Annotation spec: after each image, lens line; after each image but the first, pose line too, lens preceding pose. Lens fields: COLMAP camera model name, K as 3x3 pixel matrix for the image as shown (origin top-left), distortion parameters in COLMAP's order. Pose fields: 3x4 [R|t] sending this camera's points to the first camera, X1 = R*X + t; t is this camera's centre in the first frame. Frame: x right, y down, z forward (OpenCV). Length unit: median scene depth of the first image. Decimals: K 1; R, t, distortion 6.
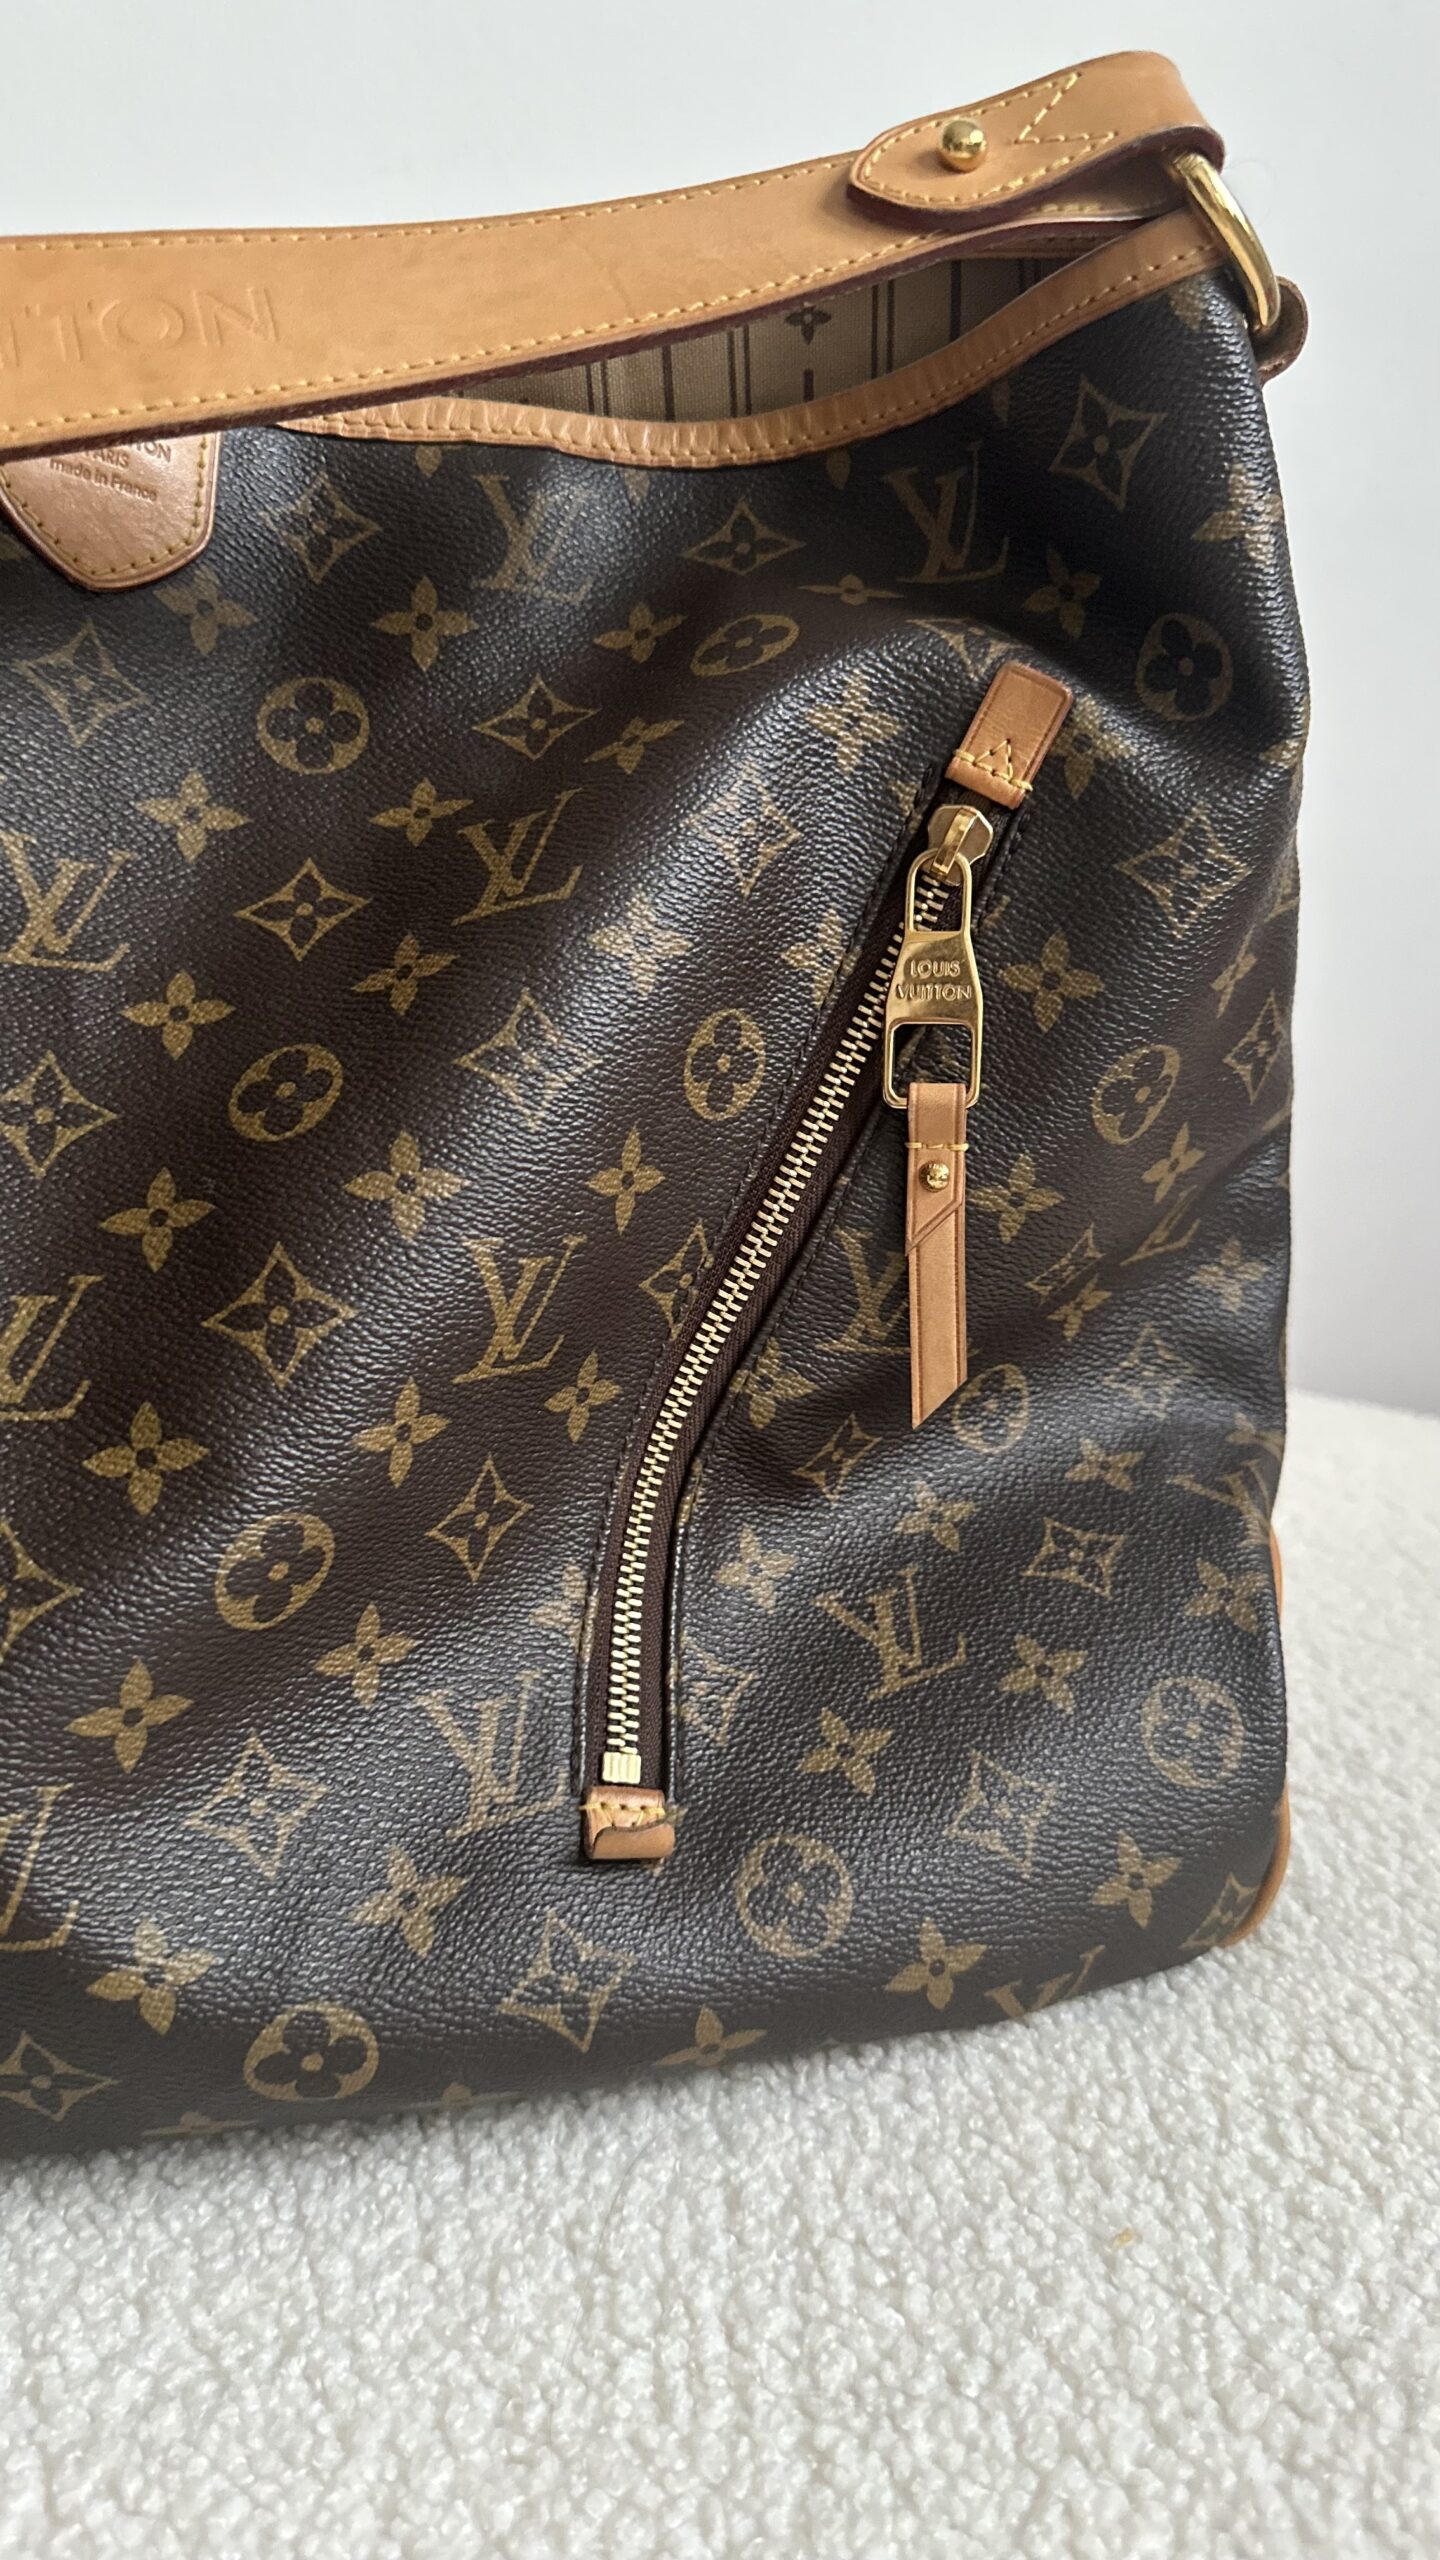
lens RADIAL K [[1919.4, 0, 738.4], [0, 1919.4, 1285.4], [0, 0, 1]] dist [0.226073, -0.581862]
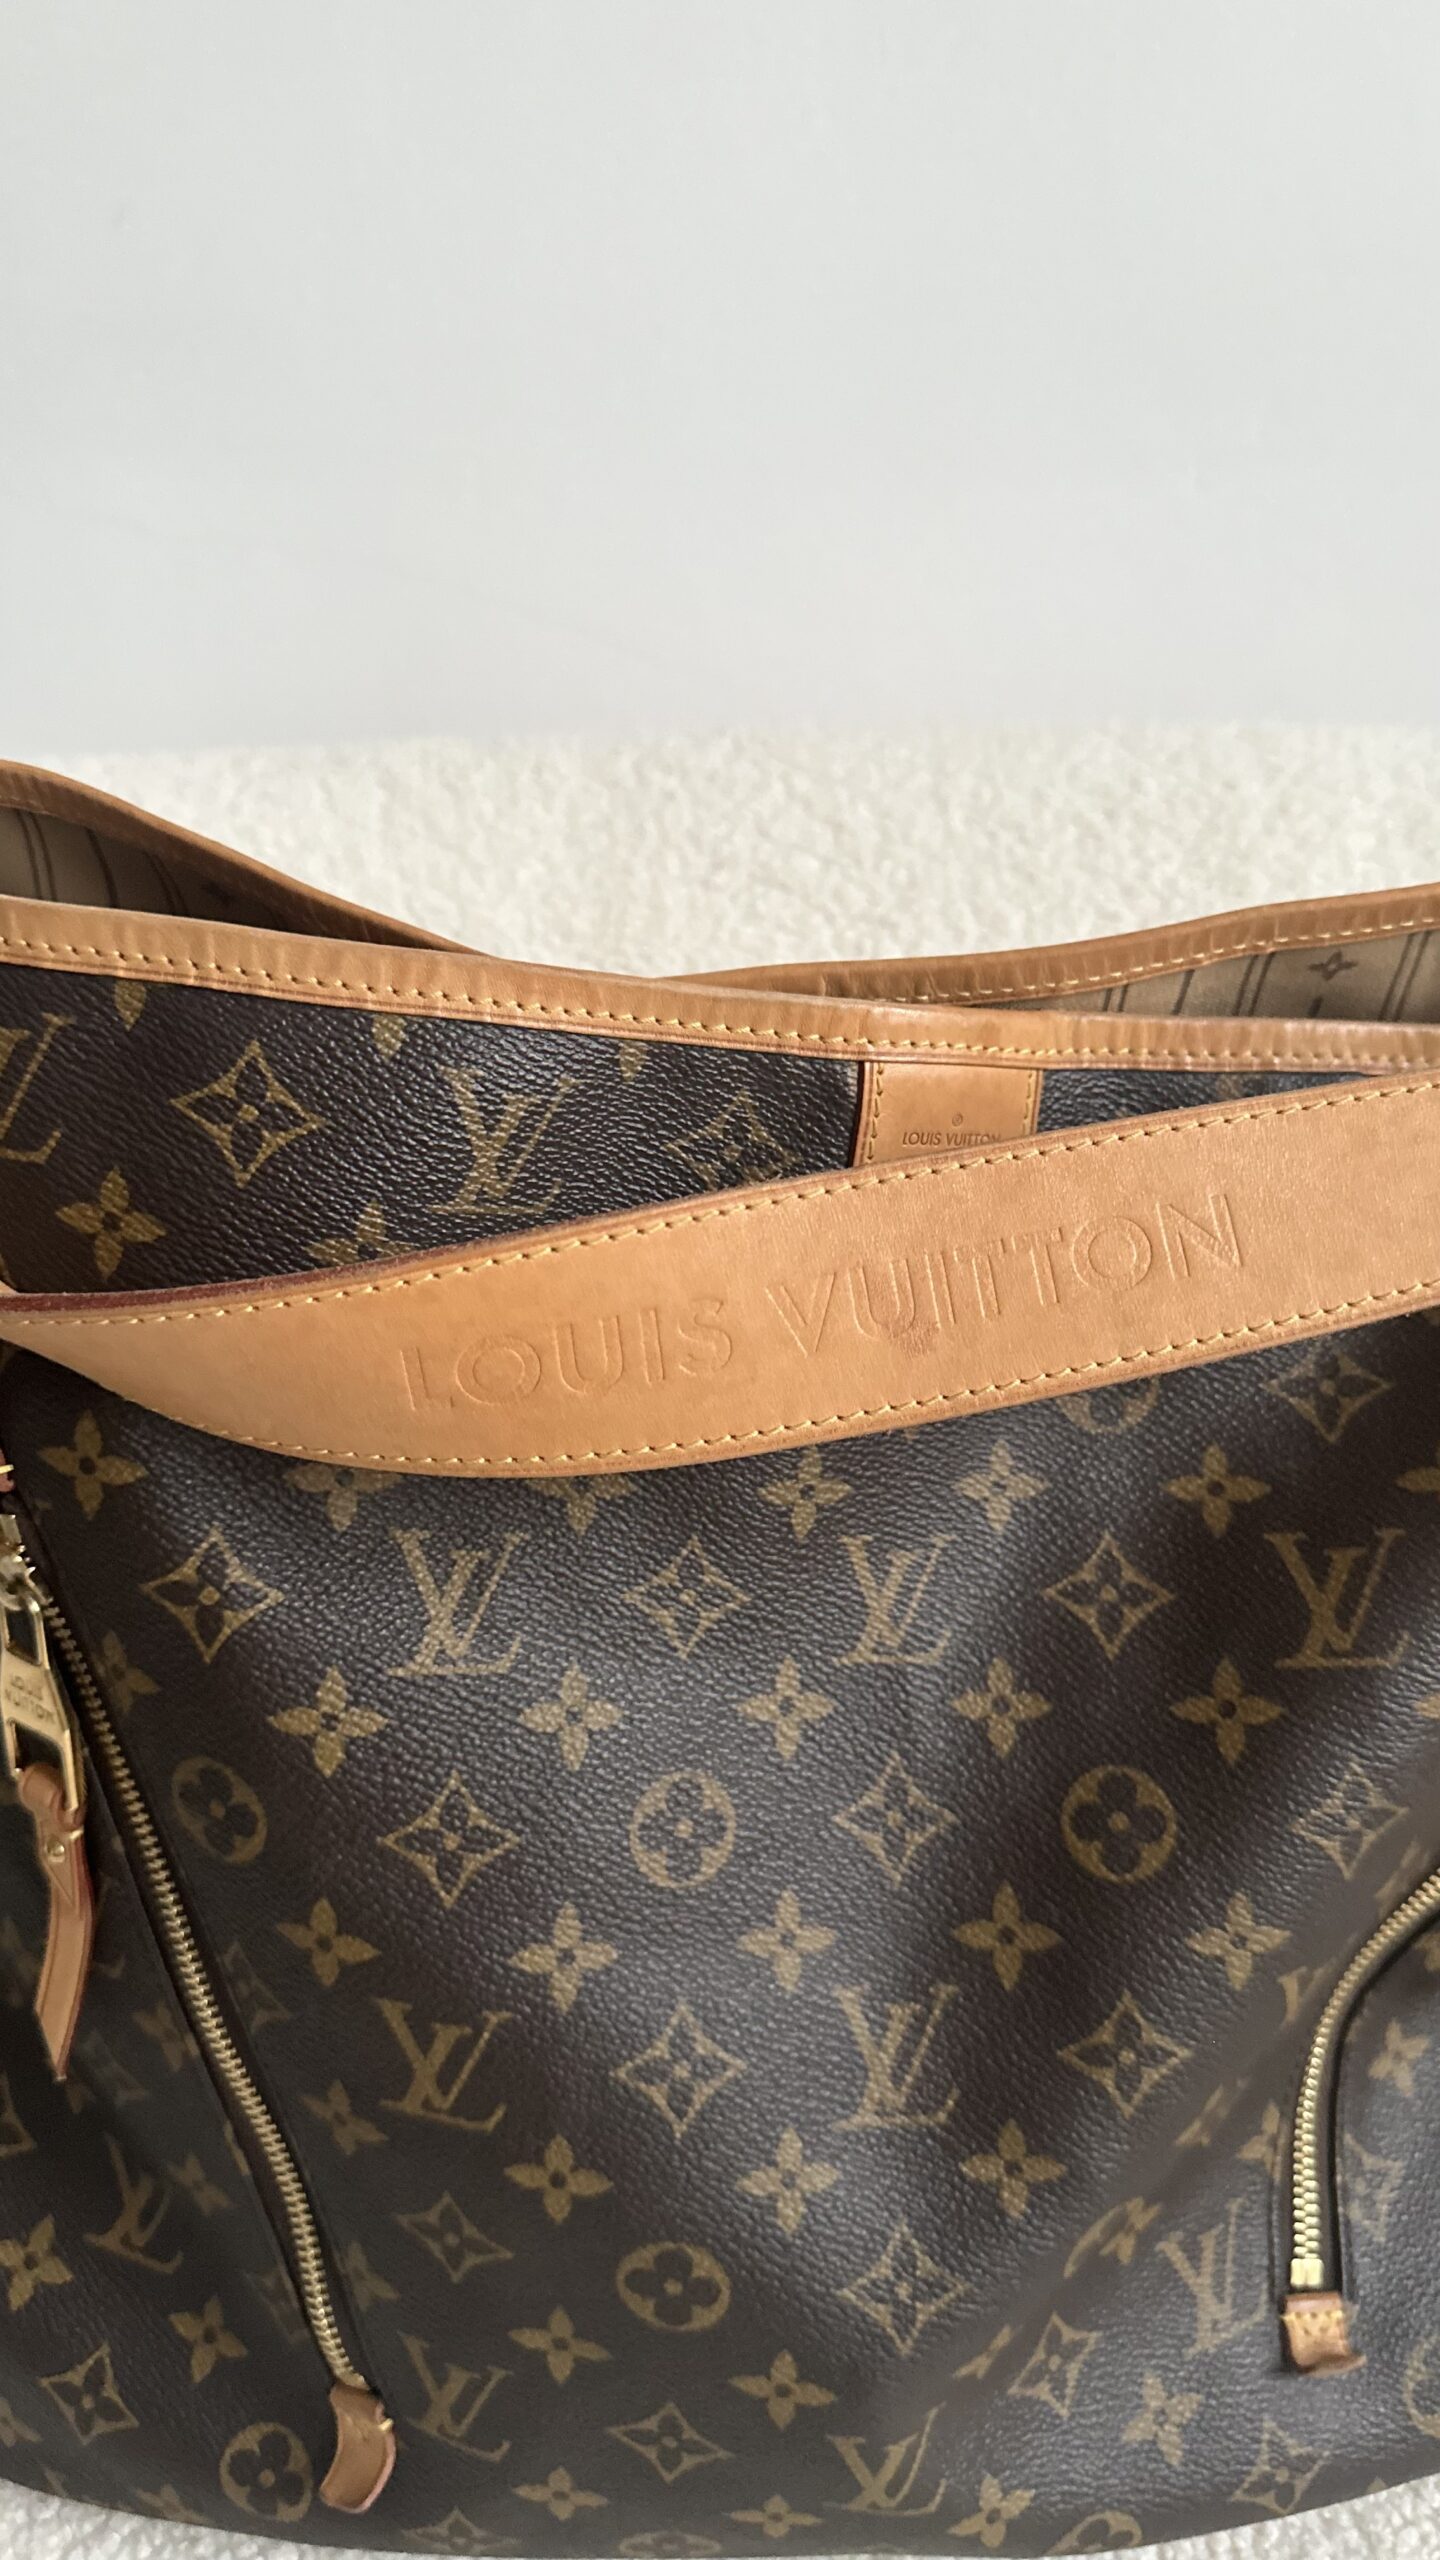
lens RADIAL K [[1898.6, 0, 711.7], [0, 1898.6, 1287.3], [0, 0, 1]] dist [0.051405, -0.149707]
pose [[0.997825, 0.054296, -0.037377, -0.418007], [-0.041174, 0.956194, 0.289822, -0.659041], [0.051476, -0.287653, 0.956350, 0.044087]]
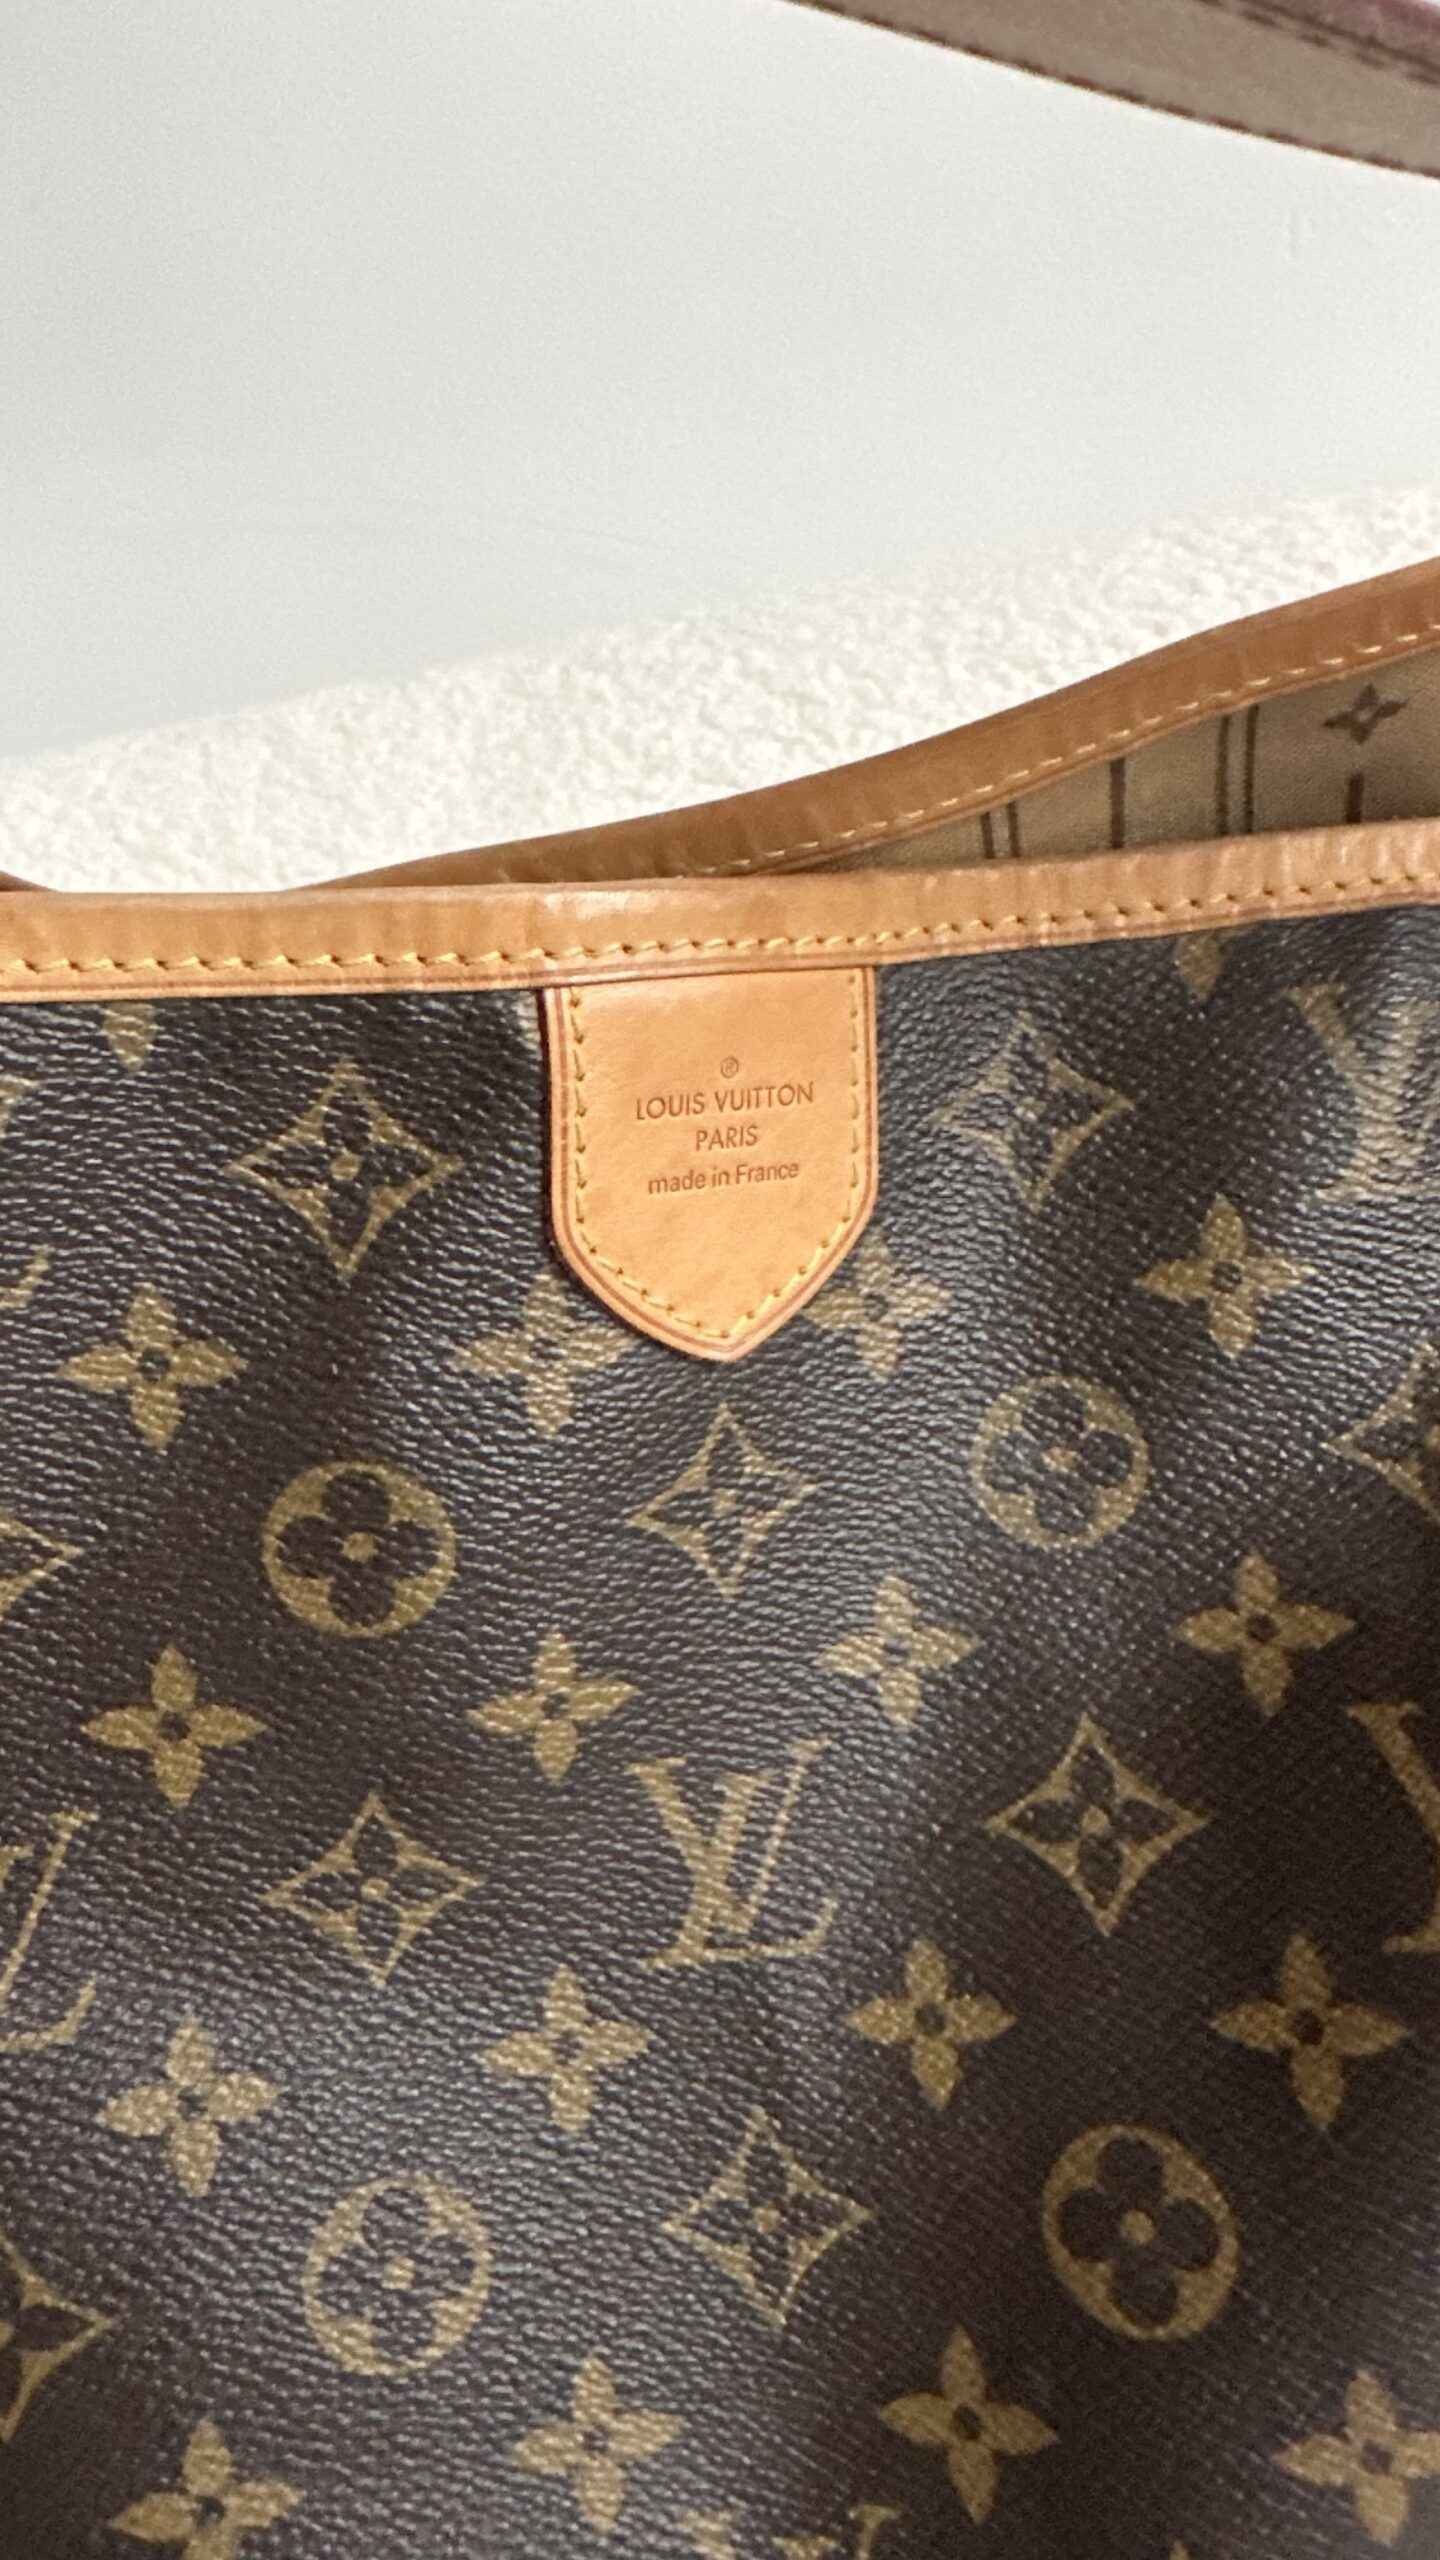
lens RADIAL K [[1831.1, 0, 645.1], [0, 1831.1, 1271.4], [0, 0, 1]] dist [-0.000383, 0.008387]
pose [[0.976856, -0.055836, -0.206480, -0.237447], [0.112499, 0.955143, 0.273946, -0.556085], [0.181922, -0.290834, 0.939319, 0.474095]]
